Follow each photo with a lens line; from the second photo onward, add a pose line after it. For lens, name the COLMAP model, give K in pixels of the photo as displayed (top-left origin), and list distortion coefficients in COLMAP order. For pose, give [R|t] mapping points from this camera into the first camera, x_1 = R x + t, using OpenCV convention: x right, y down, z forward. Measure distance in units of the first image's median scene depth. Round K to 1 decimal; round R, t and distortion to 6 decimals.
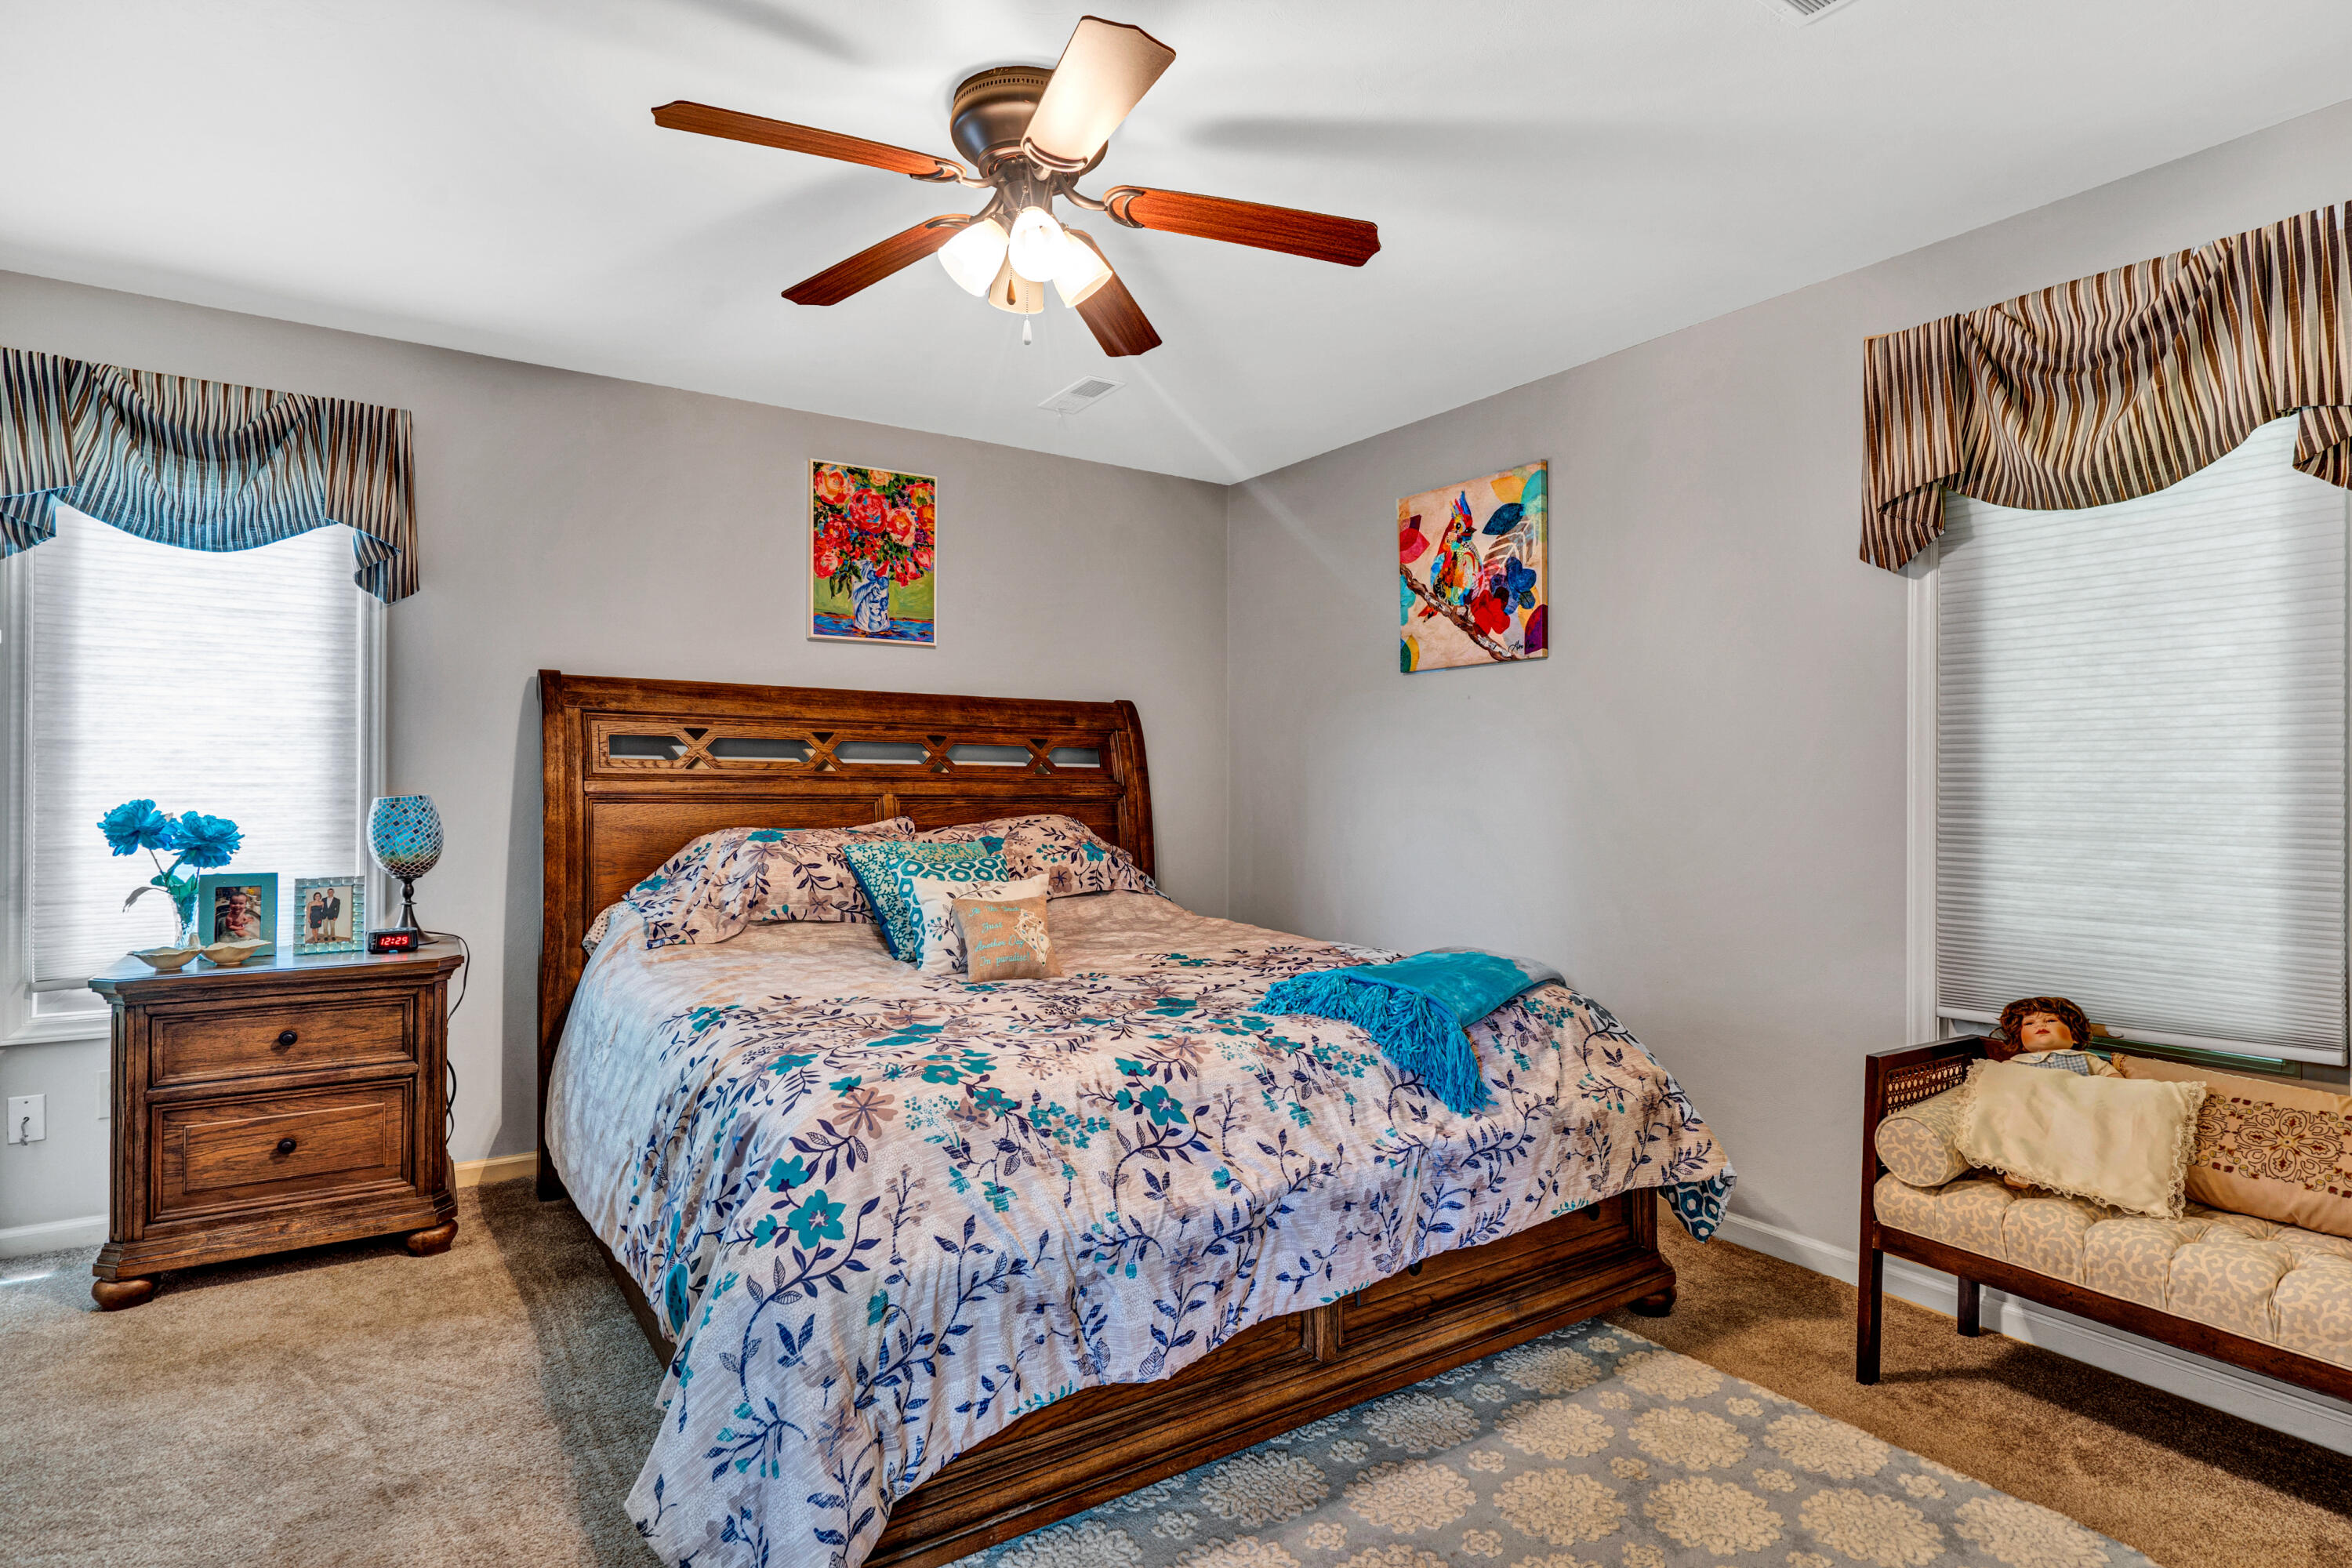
lens RADIAL K [[1197.9, 0, 1169.7], [0, 1197.9, 779.3], [0, 0, 1]] dist [-0.000811, -0.000032]
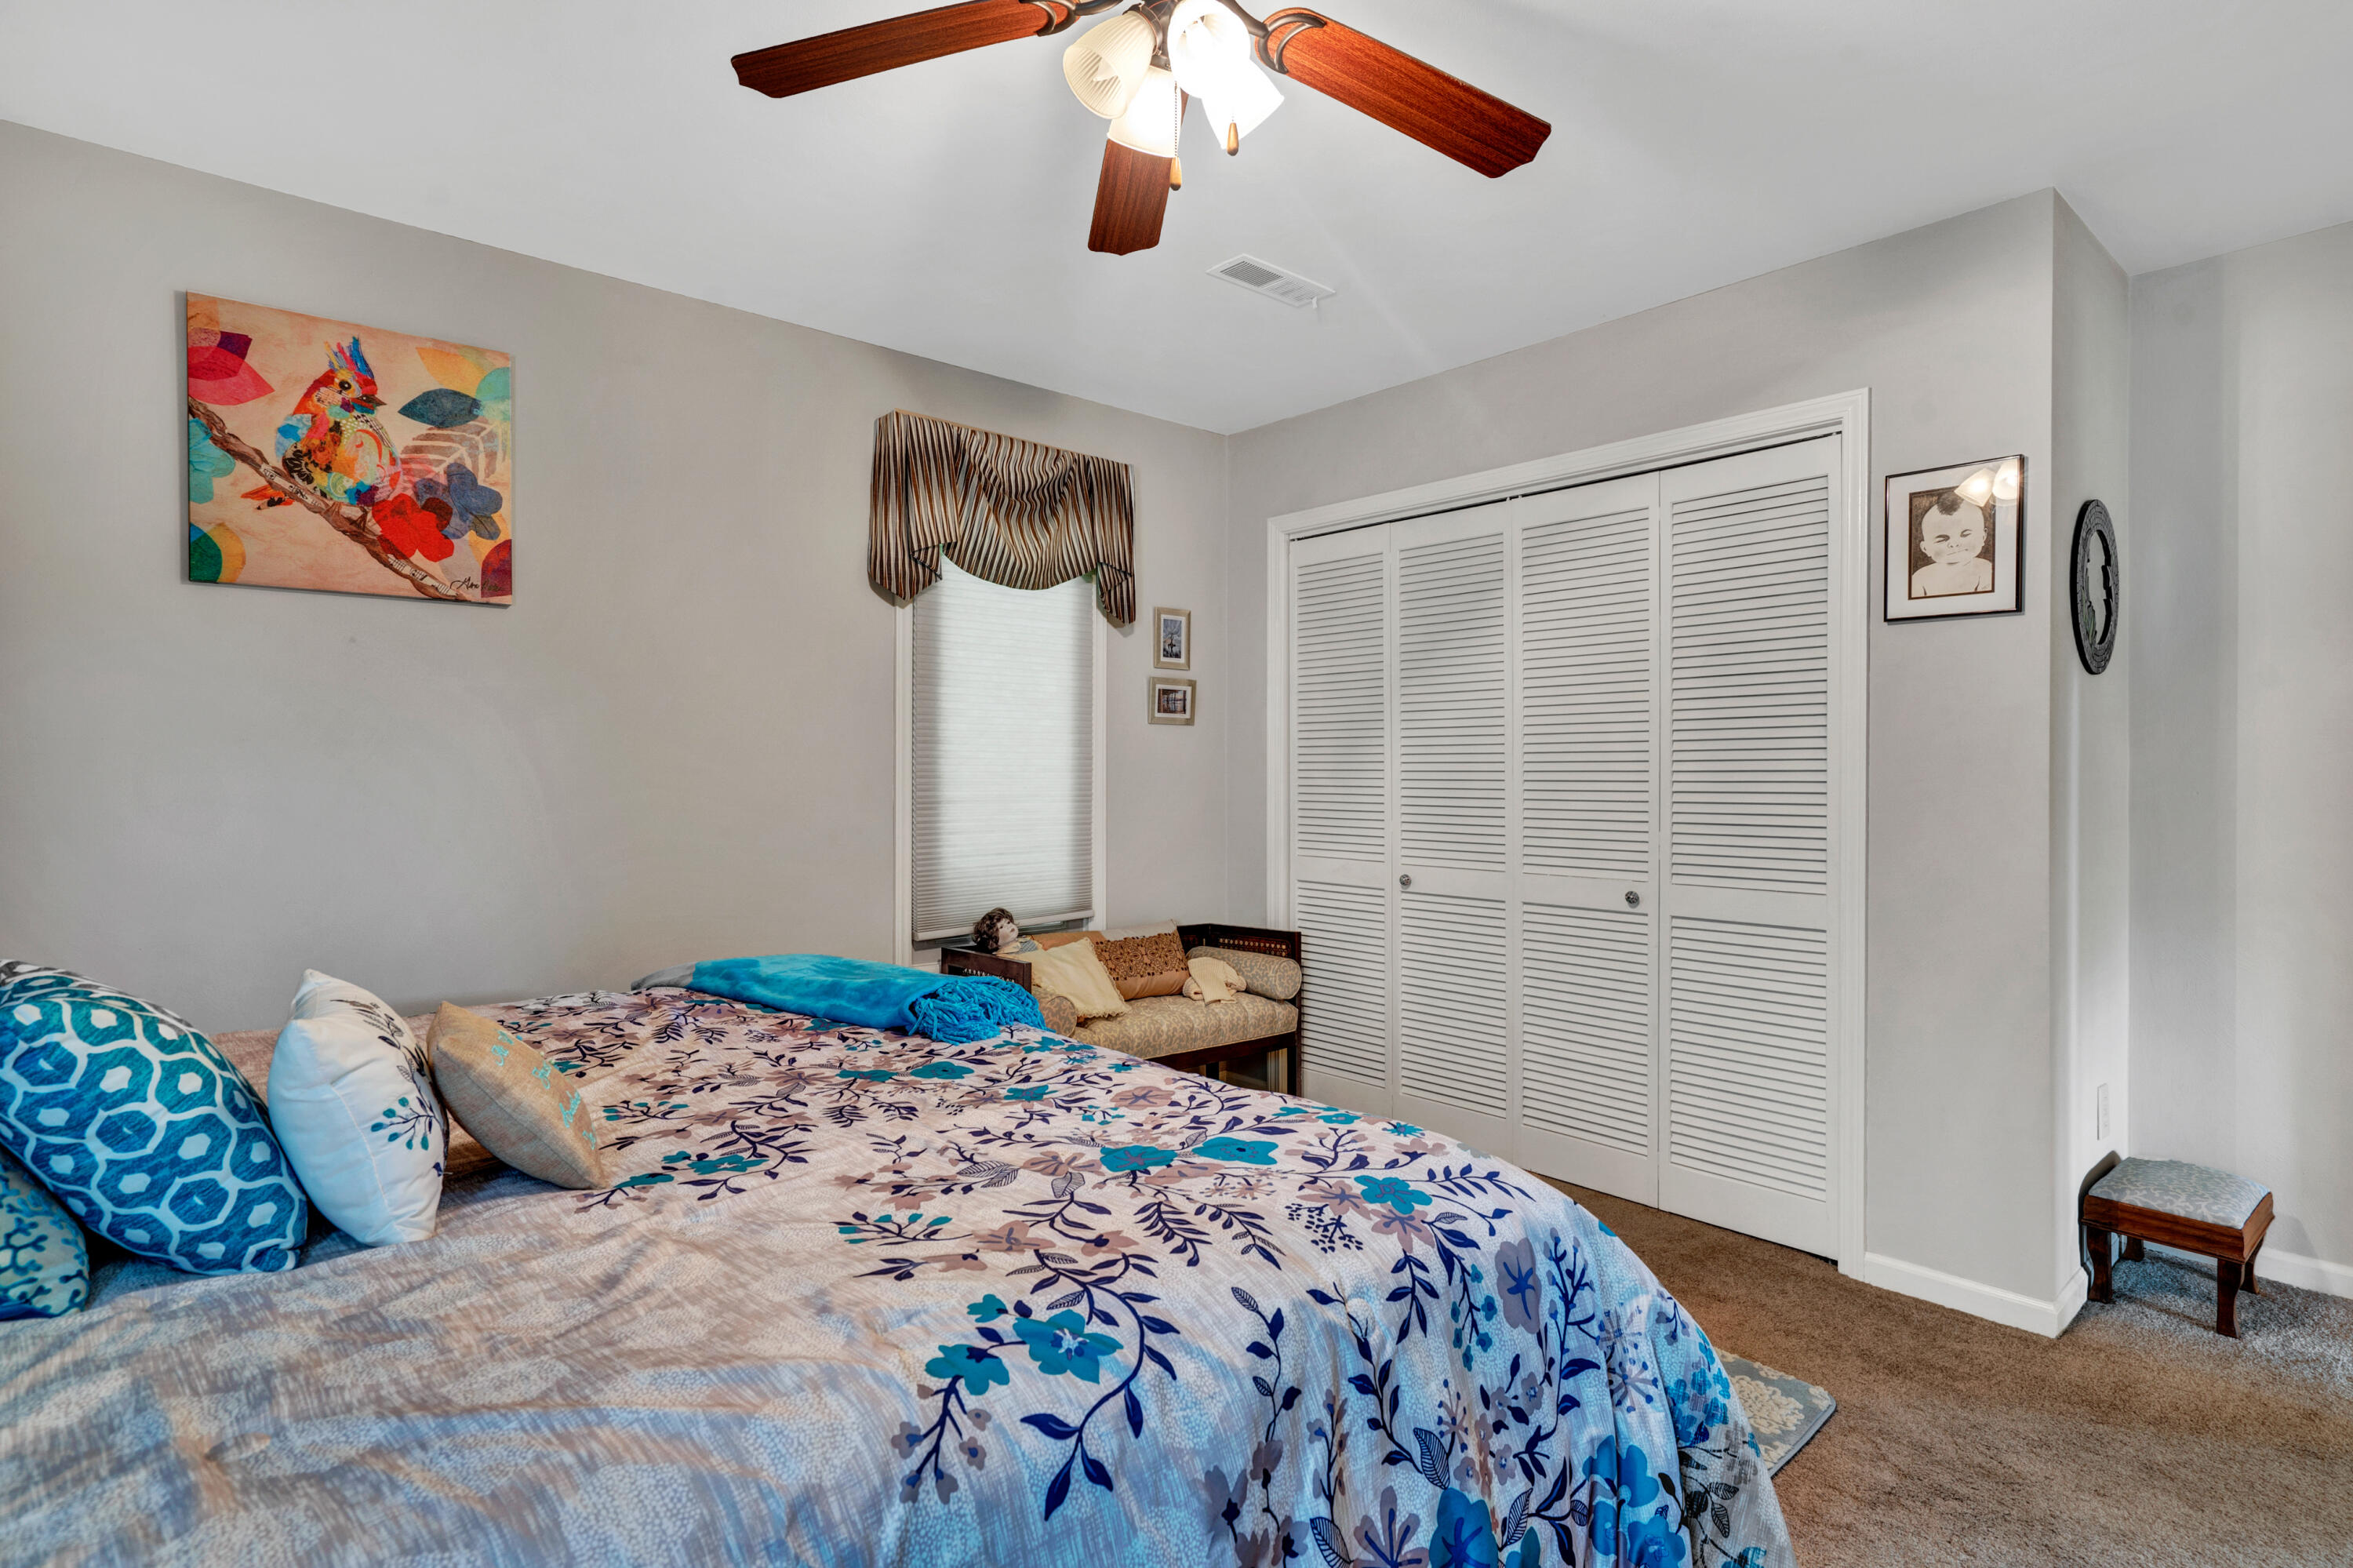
lens RADIAL K [[1198.5, 0, 1170.2], [0, 1198.5, 779.3], [0, 0, 1]] dist [-0.000811, -0.000032]
pose [[-0.120927, -0.011890, 0.992590, -0.507020], [-0.009684, 0.999895, 0.010798, -0.000036], [-0.992614, -0.008307, -0.121030, 0.634535]]
